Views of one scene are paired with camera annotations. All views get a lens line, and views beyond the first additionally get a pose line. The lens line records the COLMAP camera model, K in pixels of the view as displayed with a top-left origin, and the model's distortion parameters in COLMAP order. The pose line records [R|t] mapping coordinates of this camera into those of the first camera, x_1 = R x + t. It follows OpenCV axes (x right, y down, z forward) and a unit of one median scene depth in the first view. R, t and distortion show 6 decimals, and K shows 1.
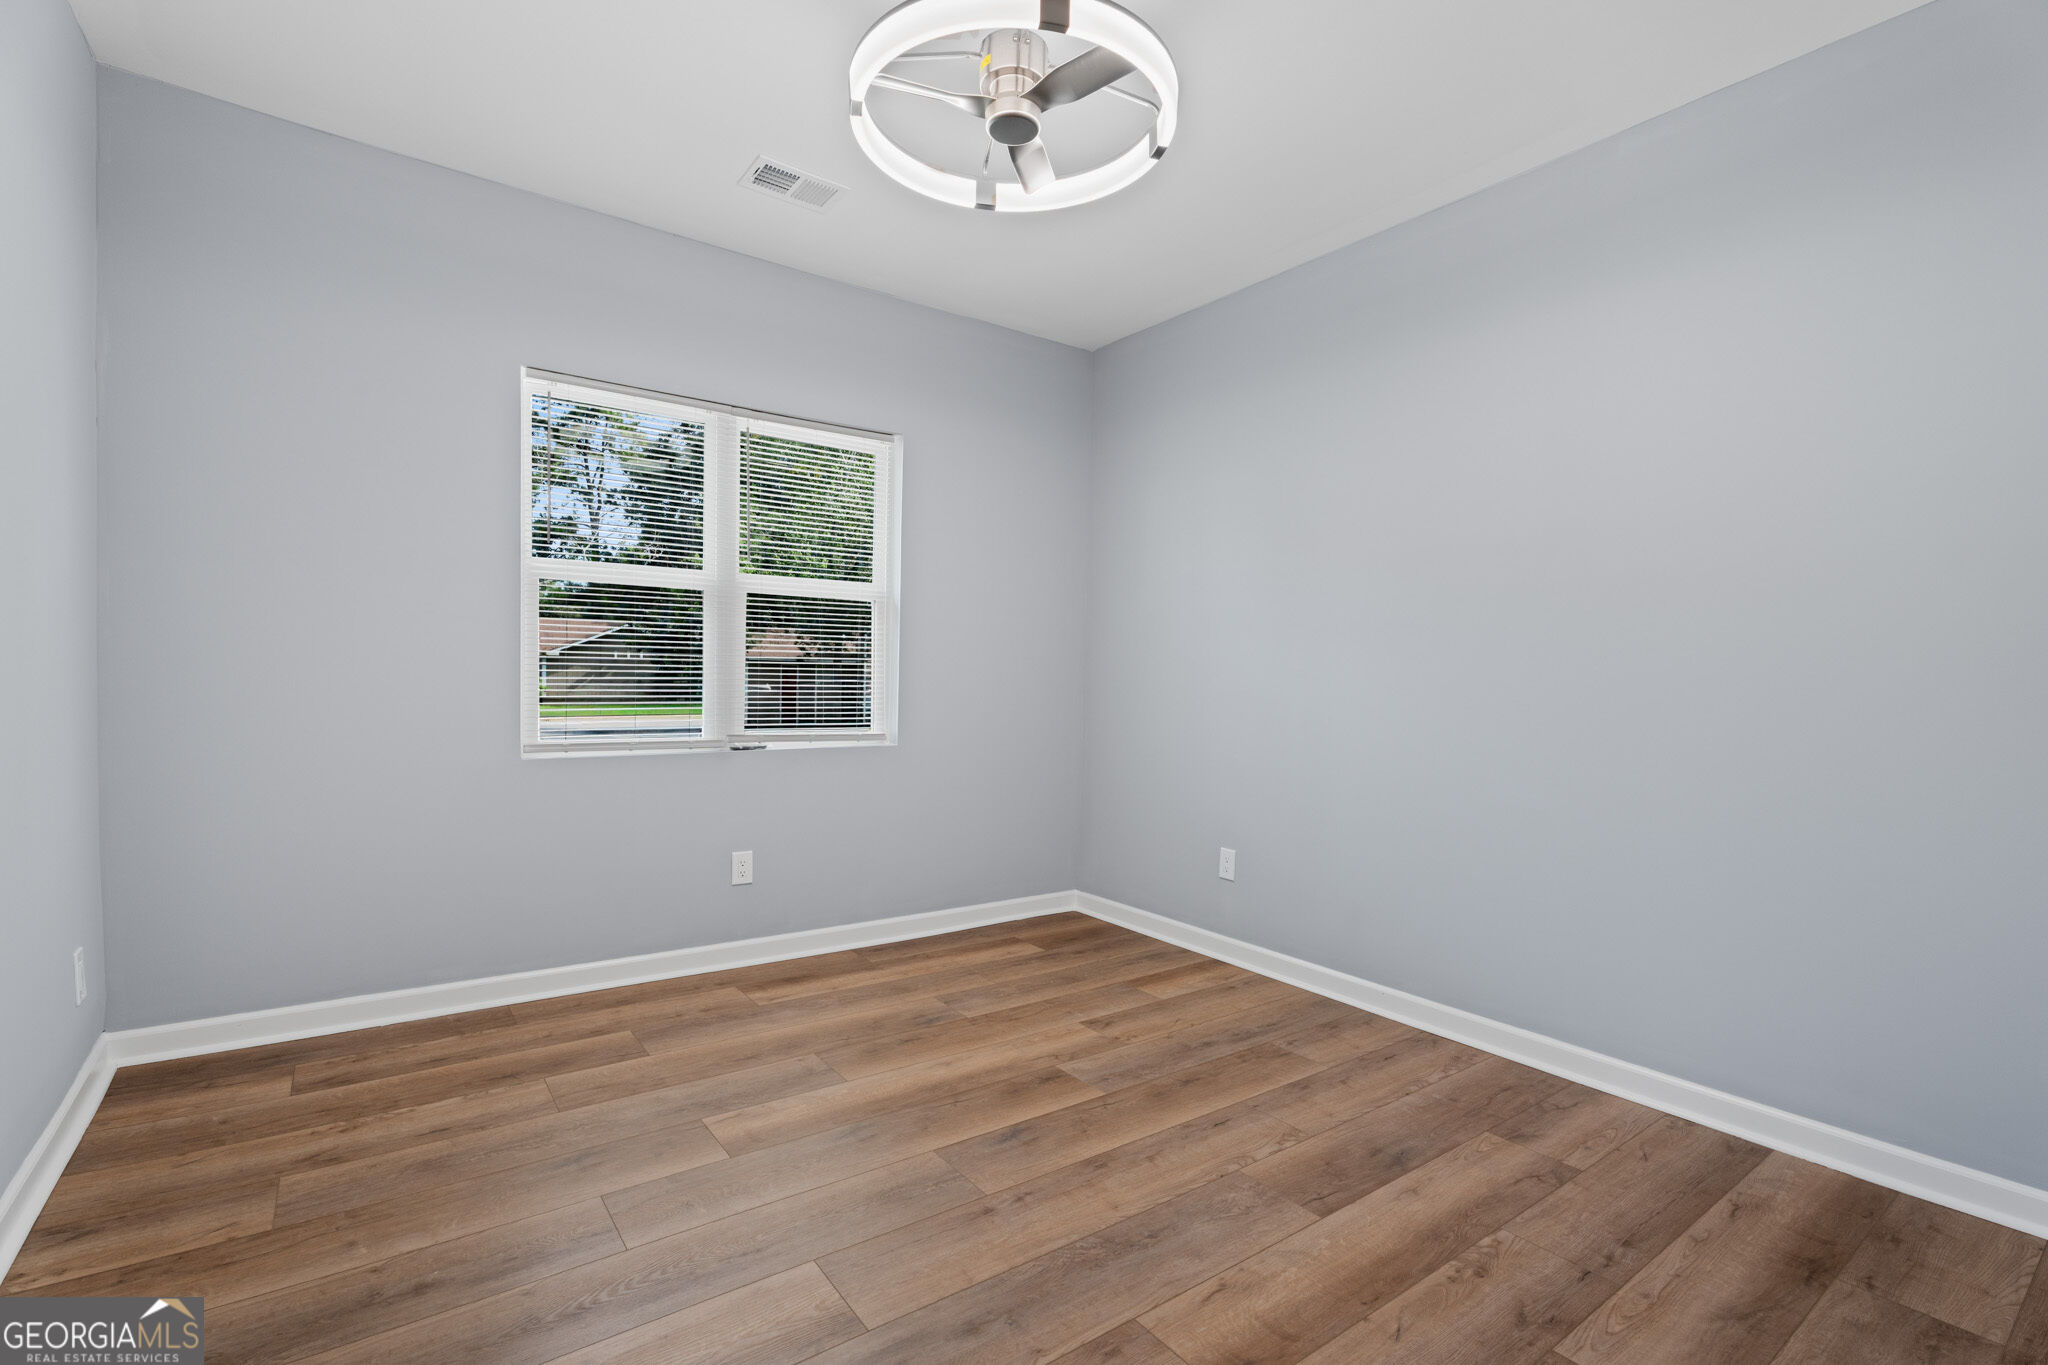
lens RADIAL K [[919.2, 0, 1025.0], [0, 919.2, 672.9], [0, 0, 1]] dist [-0.002179, 0.002022]
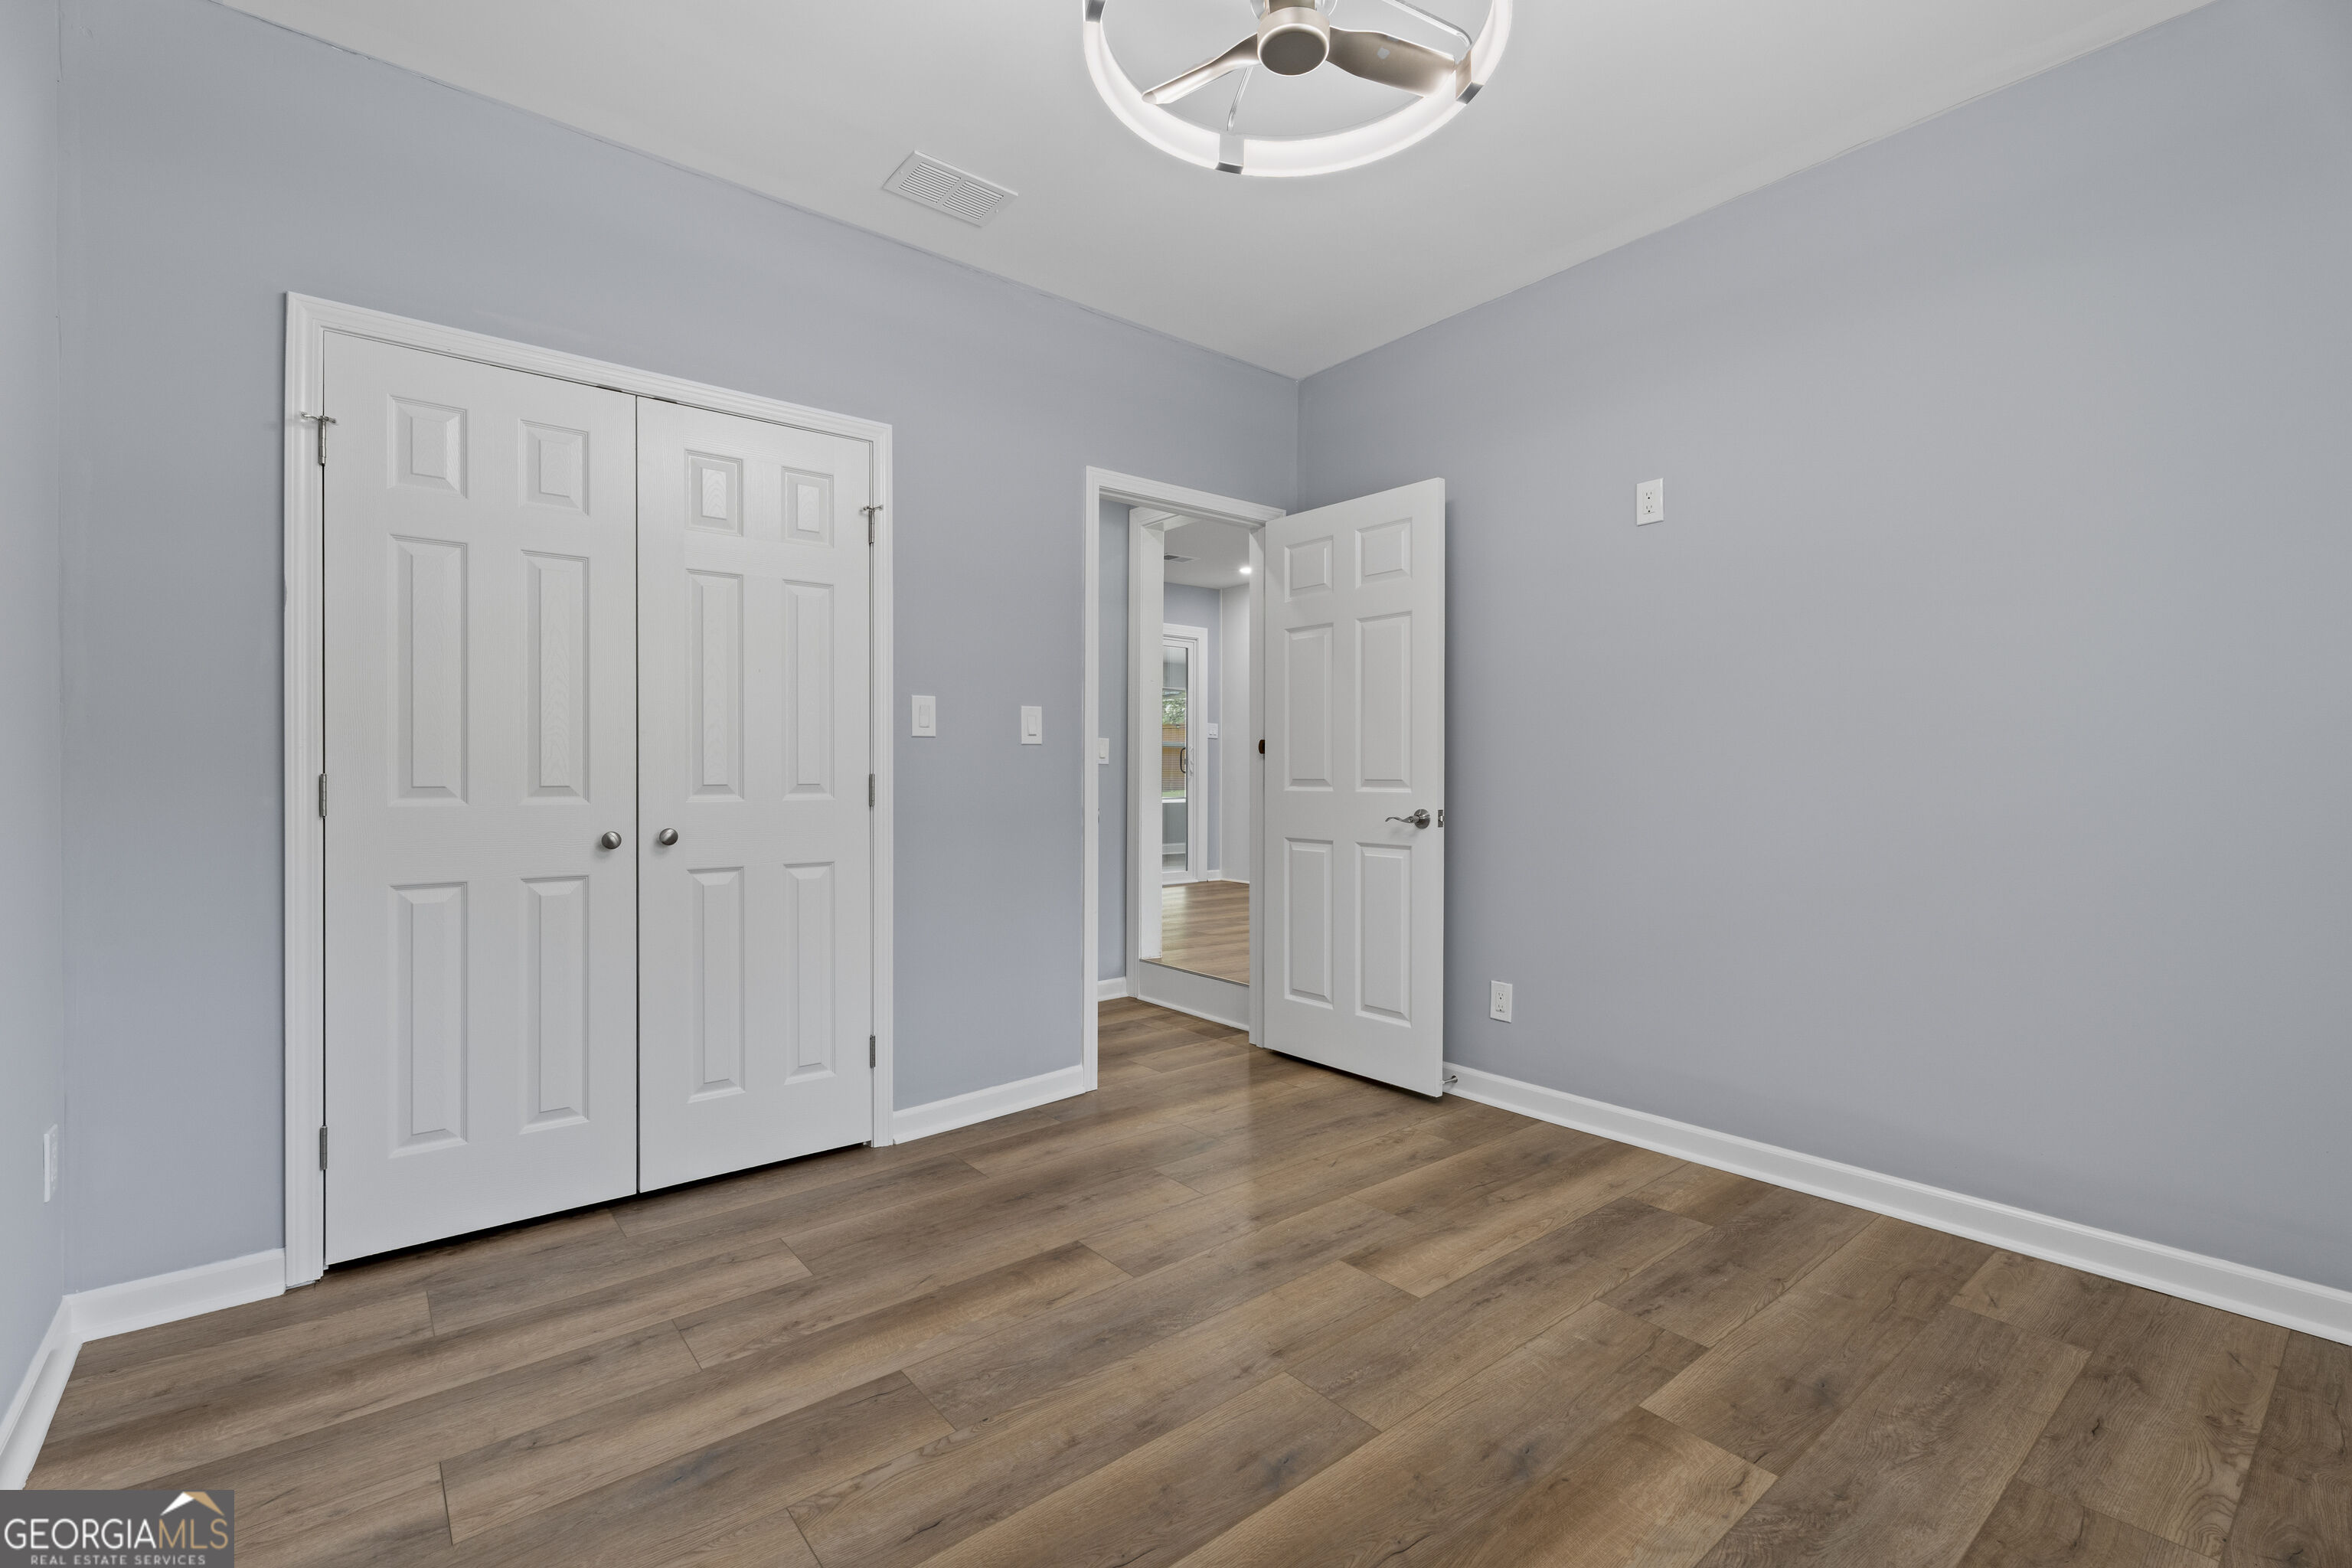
lens RADIAL K [[1055.6, 0, 1177.1], [0, 1055.6, 773.0], [0, 0, 1]] dist [-0.002179, 0.002022]
pose [[-0.998850, -0.019942, -0.043596, 0.111295], [-0.019620, 0.999777, -0.007797, 0.025208], [0.043742, -0.006932, -0.999019, 1.966951]]
